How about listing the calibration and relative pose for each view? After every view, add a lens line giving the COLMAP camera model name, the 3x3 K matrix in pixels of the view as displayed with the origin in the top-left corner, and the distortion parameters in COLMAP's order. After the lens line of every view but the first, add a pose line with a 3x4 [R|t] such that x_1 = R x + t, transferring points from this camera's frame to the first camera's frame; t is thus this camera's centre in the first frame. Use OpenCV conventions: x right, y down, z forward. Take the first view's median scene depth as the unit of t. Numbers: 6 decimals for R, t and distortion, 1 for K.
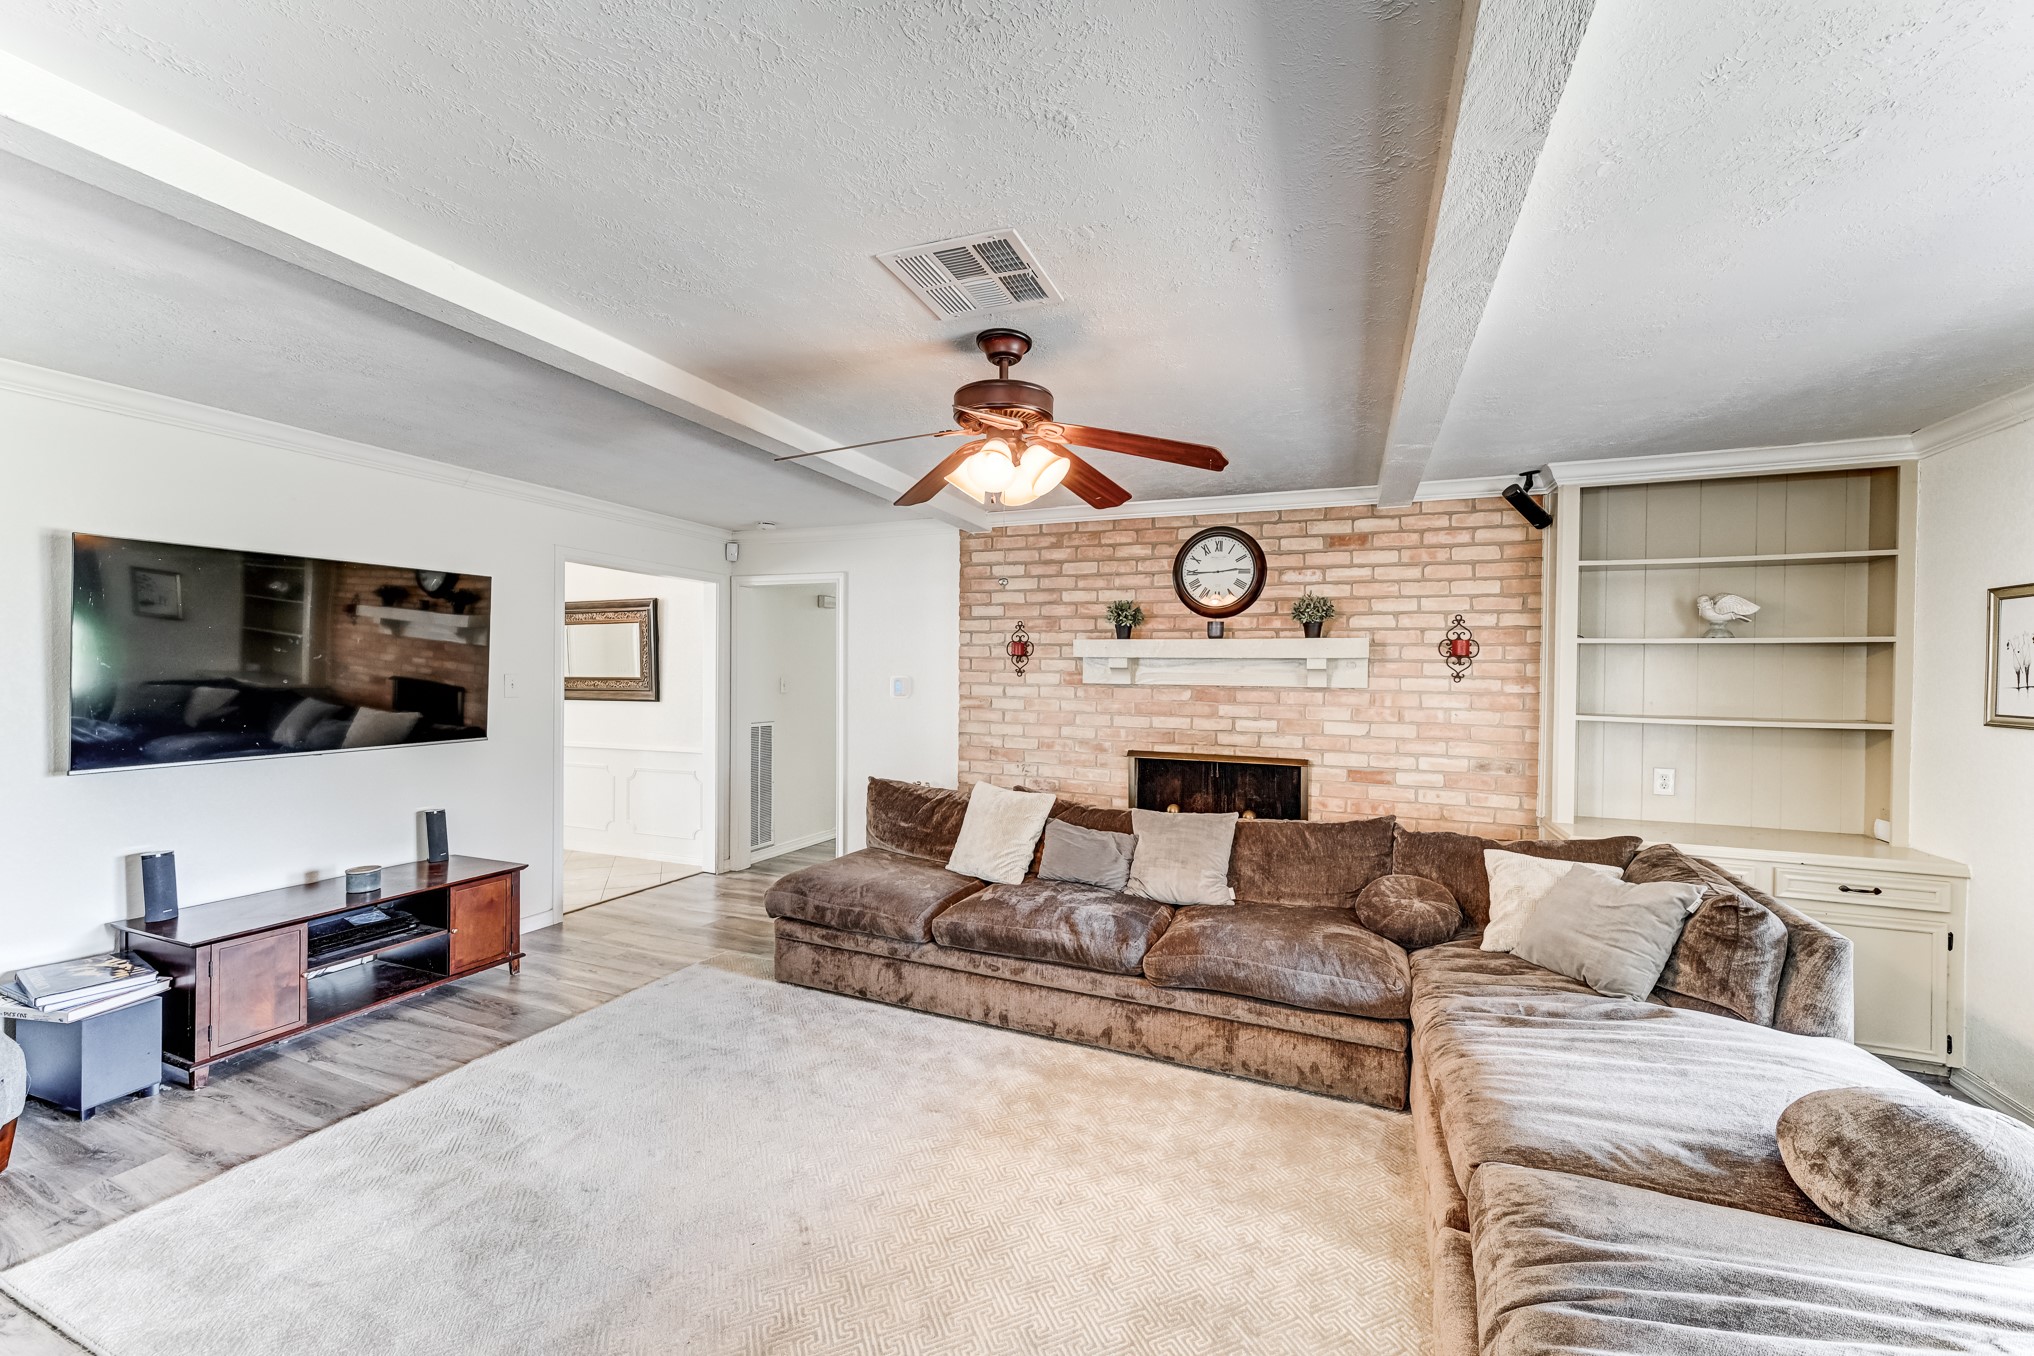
lens RADIAL K [[791.5, 0, 1010.8], [0, 791.5, 675.5], [0, 0, 1]] dist [-0.002761, -0.000272]
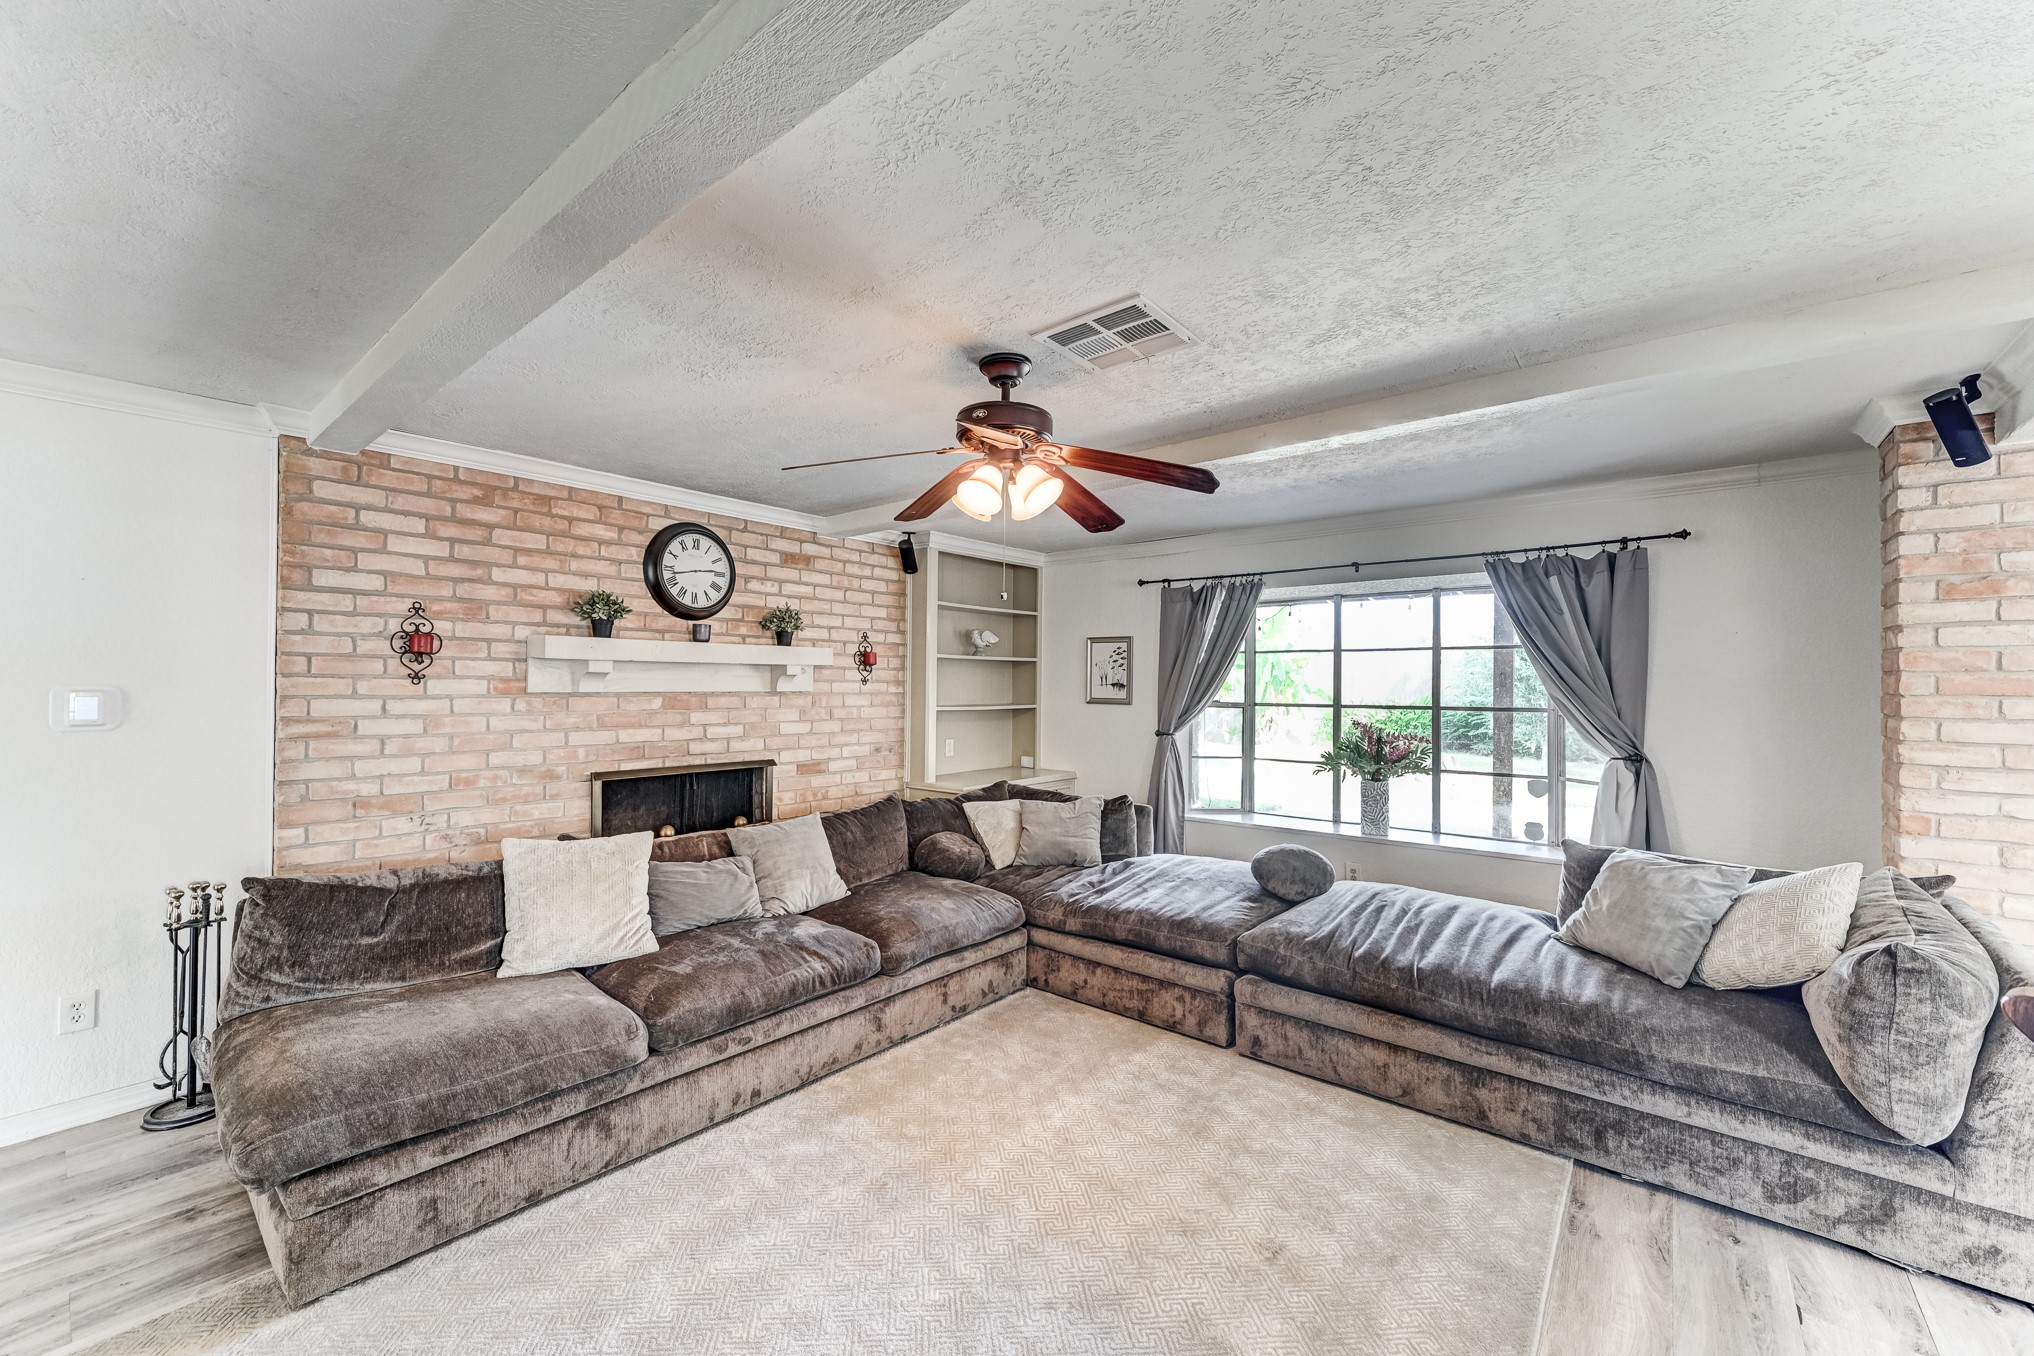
lens RADIAL K [[791.5, 0, 1010.8], [0, 791.5, 675.5], [0, 0, 1]] dist [-0.002761, -0.000272]
pose [[0.304557, -0.001936, 0.952492, -0.523118], [-0.000674, 0.999997, 0.002248, -0.009118], [-0.952494, -0.001327, 0.304555, 0.354014]]
